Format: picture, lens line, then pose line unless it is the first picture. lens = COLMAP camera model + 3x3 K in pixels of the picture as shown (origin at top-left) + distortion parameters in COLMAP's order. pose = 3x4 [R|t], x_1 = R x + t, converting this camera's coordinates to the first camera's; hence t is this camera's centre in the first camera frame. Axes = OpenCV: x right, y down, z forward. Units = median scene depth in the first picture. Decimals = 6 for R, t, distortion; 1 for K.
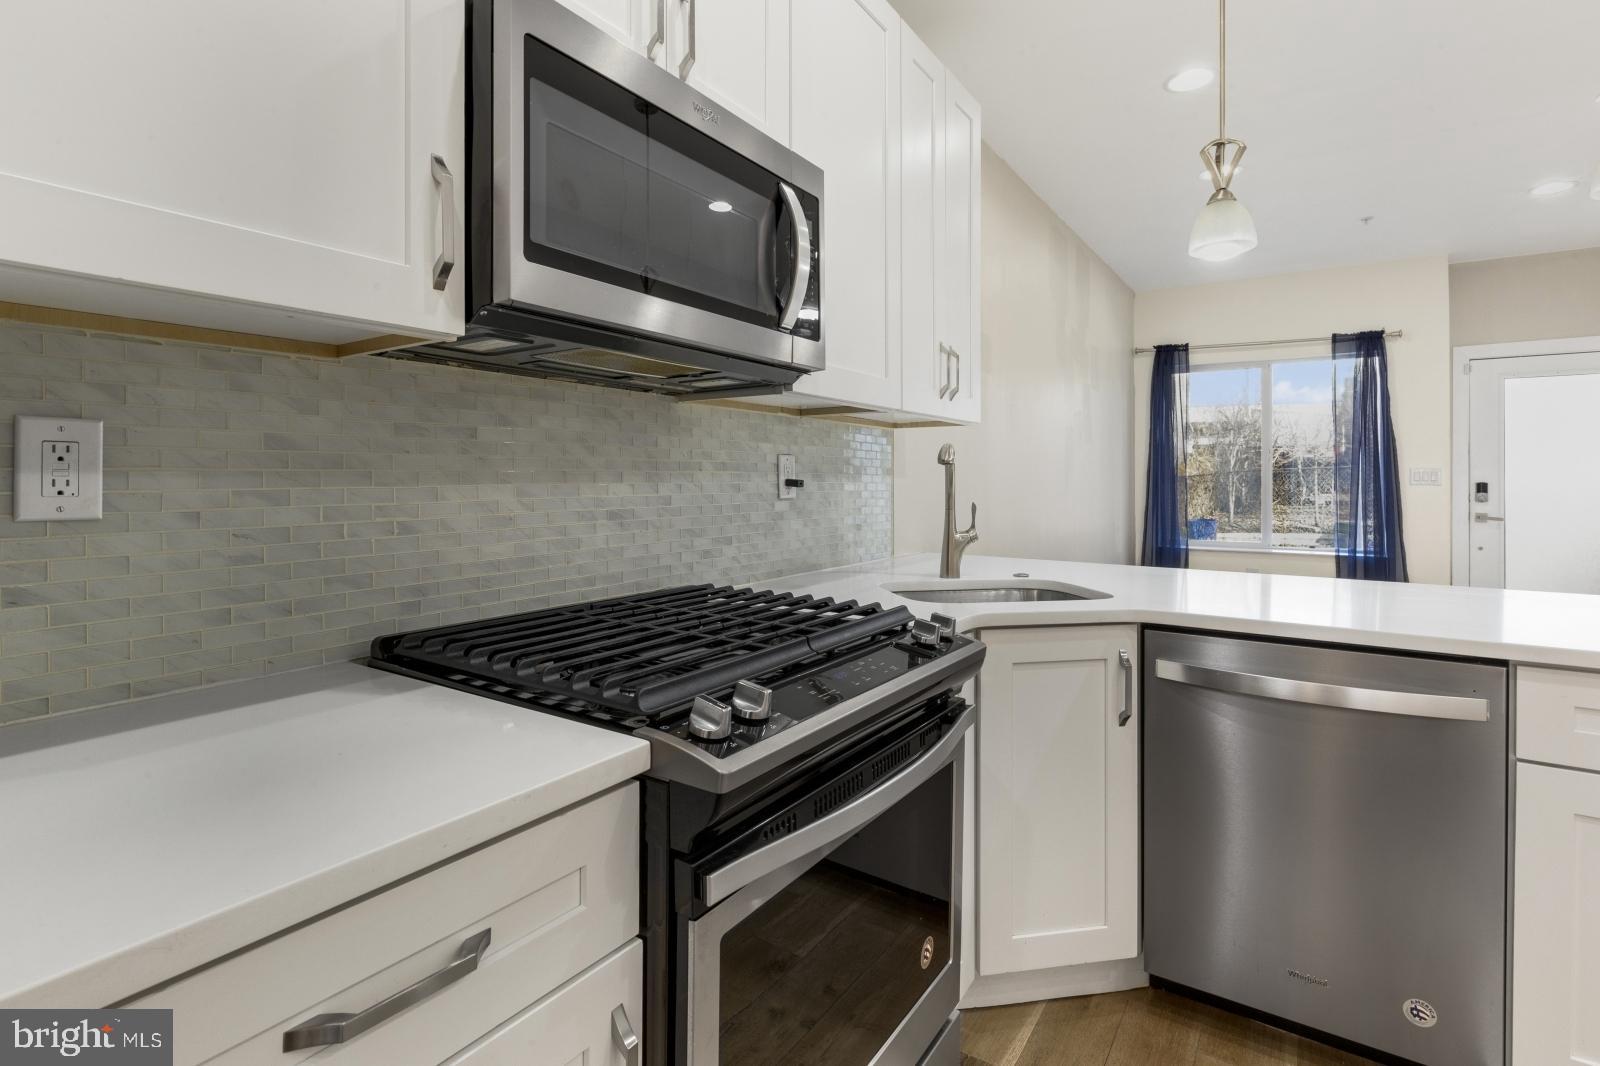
lens RADIAL K [[765.1, 0, 792.3], [0, 765.1, 480.8], [0, 0, 1]] dist [-0.000662, -0.000016]
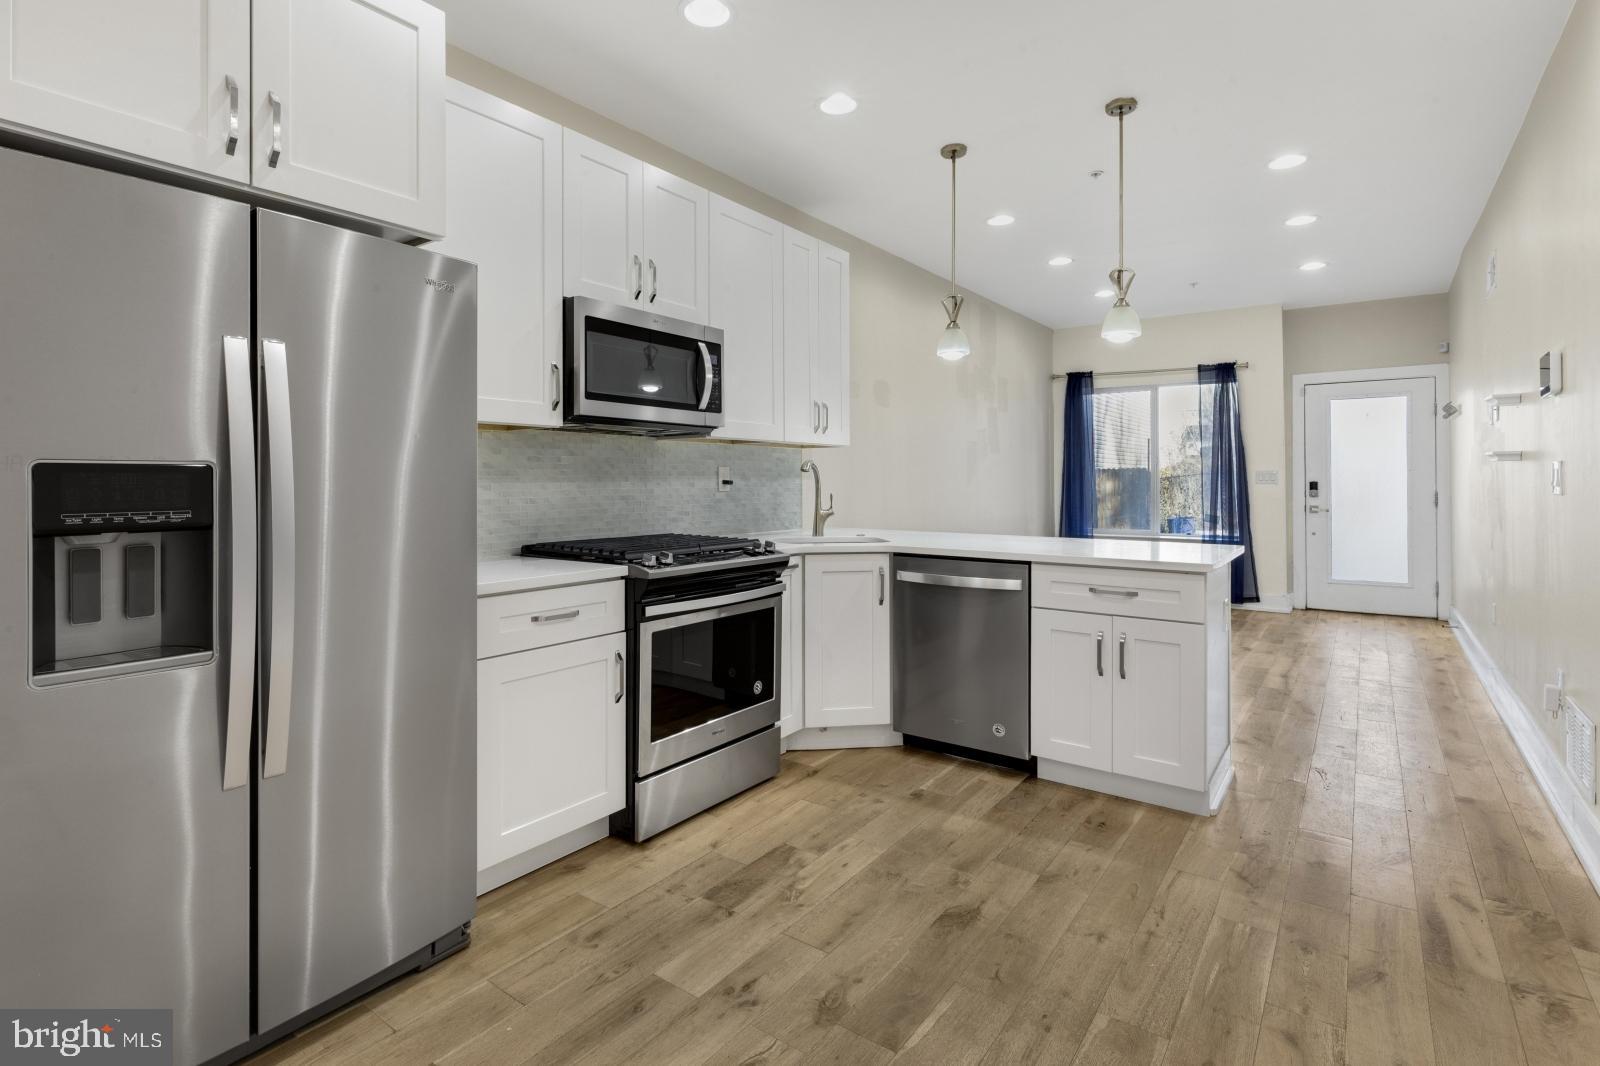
lens RADIAL K [[764.7, 0, 793.8], [0, 764.7, 487.7], [0, 0, 1]] dist [-0.000517, 0.000245]
pose [[0.999299, -0.003045, -0.037319, 0.216134], [0.003250, 0.999980, 0.005445, 0.005957], [0.037302, -0.005563, 0.999289, -0.742254]]
